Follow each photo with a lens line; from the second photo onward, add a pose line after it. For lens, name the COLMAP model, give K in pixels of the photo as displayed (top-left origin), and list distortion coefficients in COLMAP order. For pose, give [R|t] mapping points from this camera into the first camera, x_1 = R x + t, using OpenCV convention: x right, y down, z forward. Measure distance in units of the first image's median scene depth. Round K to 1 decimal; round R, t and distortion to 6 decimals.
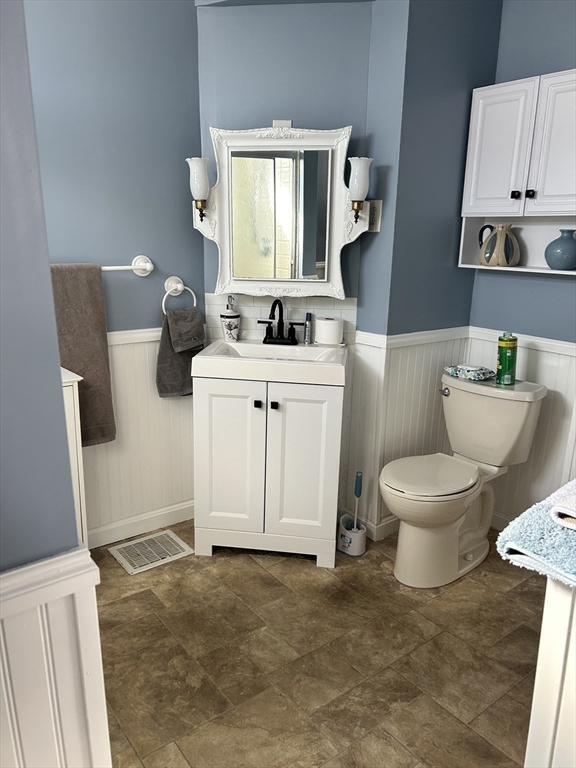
lens RADIAL K [[578.2, 0, 281.9], [0, 578.2, 385.0], [0, 0, 1]] dist [0.032699, -0.021998]
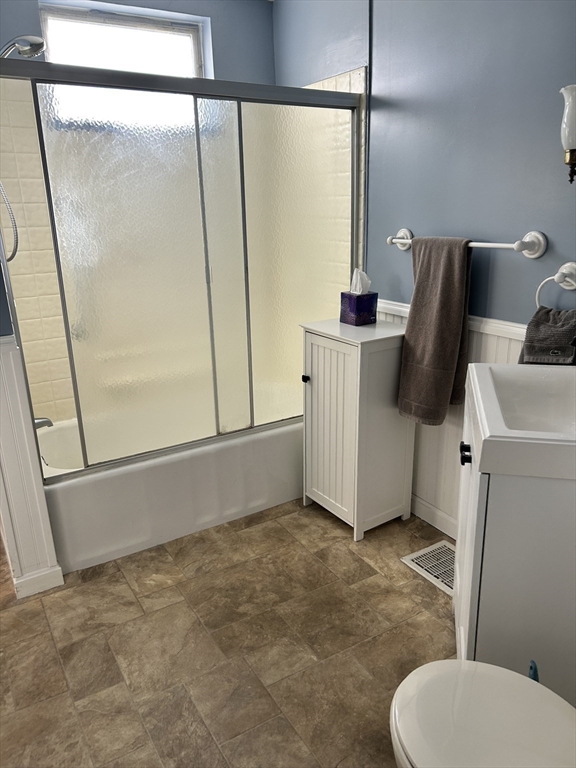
lens RADIAL K [[578.2, 0, 281.7], [0, 578.2, 386.7], [0, 0, 1]] dist [0.032699, -0.021998]
pose [[-0.113080, 0.282551, -0.952564, 0.765117], [-0.228186, 0.925703, 0.301671, -0.240296], [0.967028, 0.251475, -0.040204, 0.960785]]
